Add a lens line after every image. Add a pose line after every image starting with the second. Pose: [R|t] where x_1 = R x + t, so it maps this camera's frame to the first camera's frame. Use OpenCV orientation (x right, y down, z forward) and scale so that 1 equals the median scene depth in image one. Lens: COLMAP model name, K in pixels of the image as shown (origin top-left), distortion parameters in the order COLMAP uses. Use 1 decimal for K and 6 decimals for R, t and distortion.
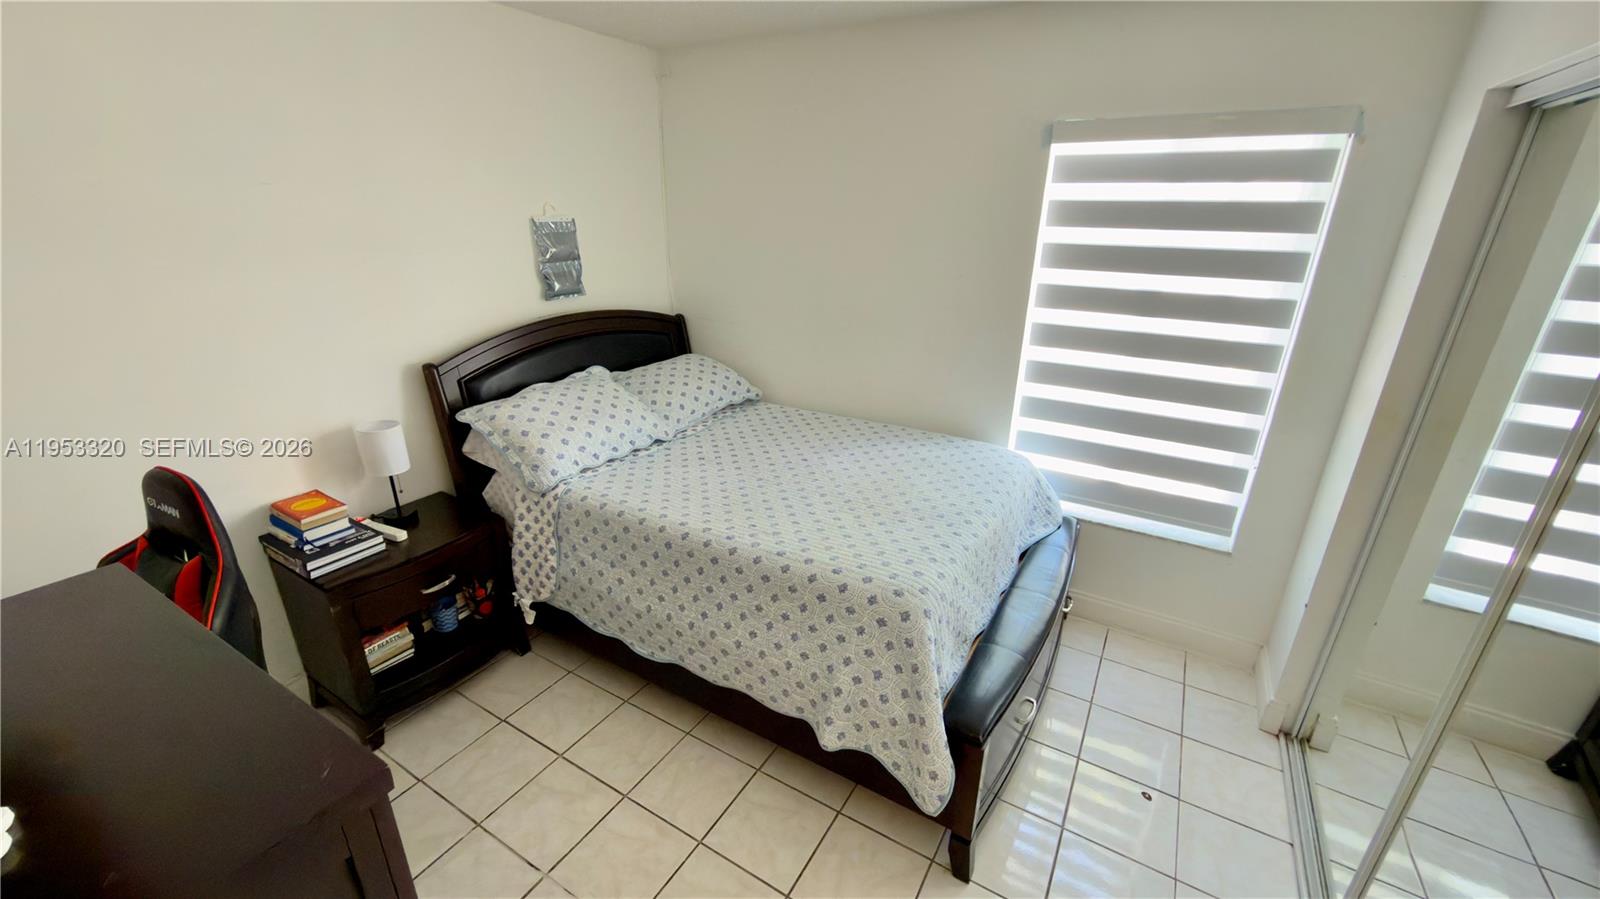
lens RADIAL K [[638.3, 0, 801.9], [0, 638.3, 444.8], [0, 0, 1]] dist [-0.001421, -0.000017]
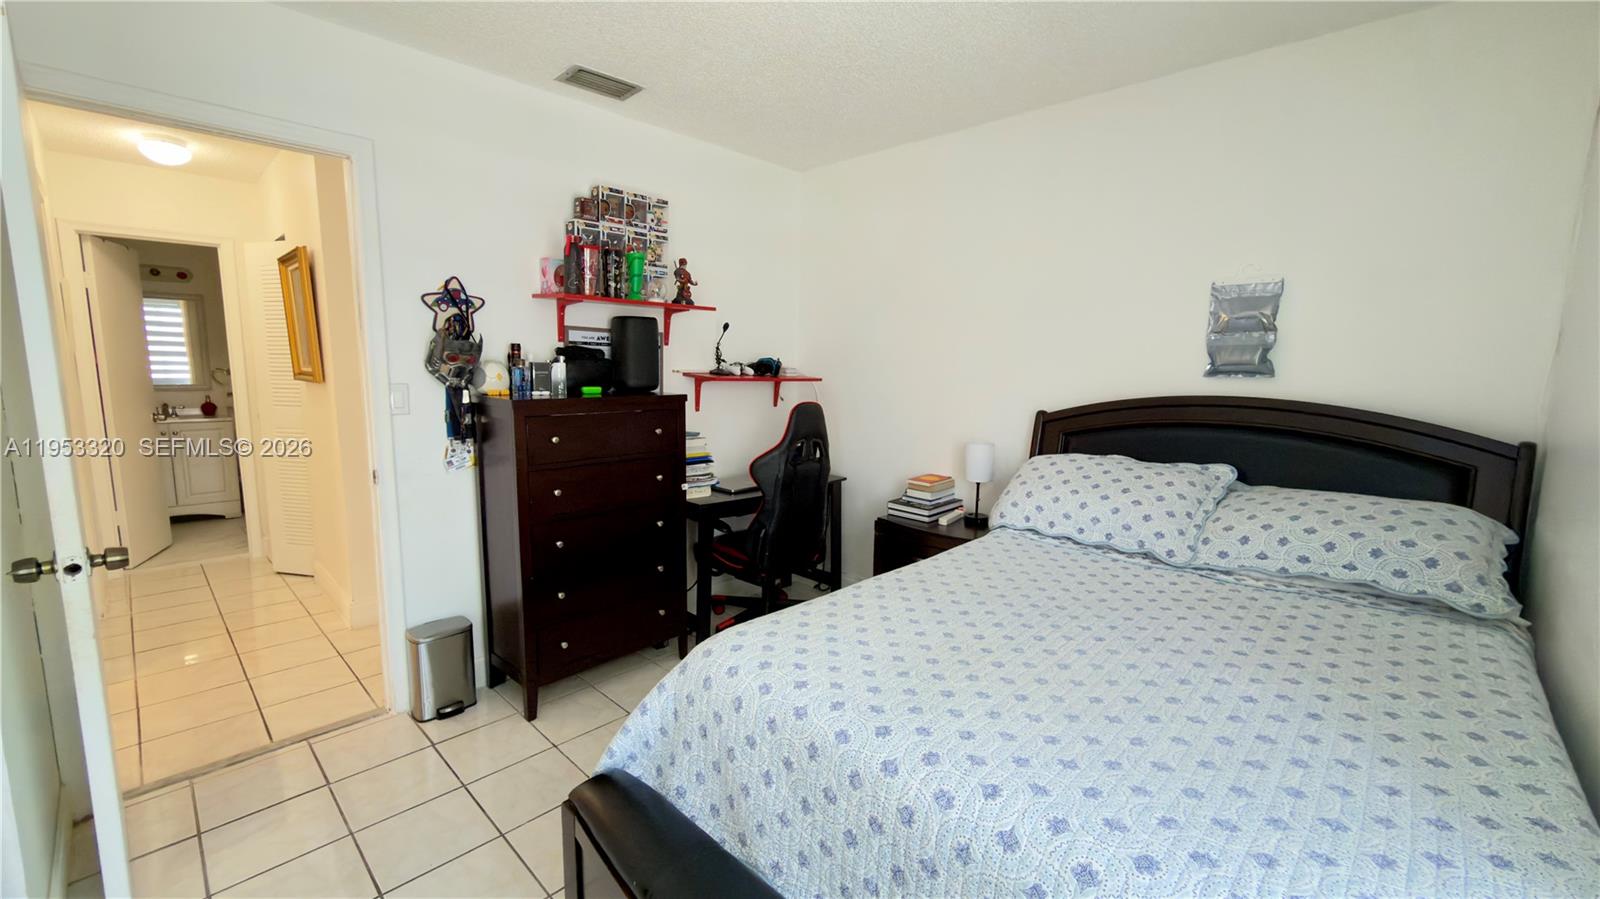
lens RADIAL K [[638.3, 0, 801.9], [0, 638.3, 444.8], [0, 0, 1]] dist [-0.001421, -0.000017]
pose [[-0.220538, 0.111211, -0.969018, 0.545368], [-0.361381, 0.913458, 0.187081, -0.111936], [0.905962, 0.391443, -0.161263, 0.702465]]
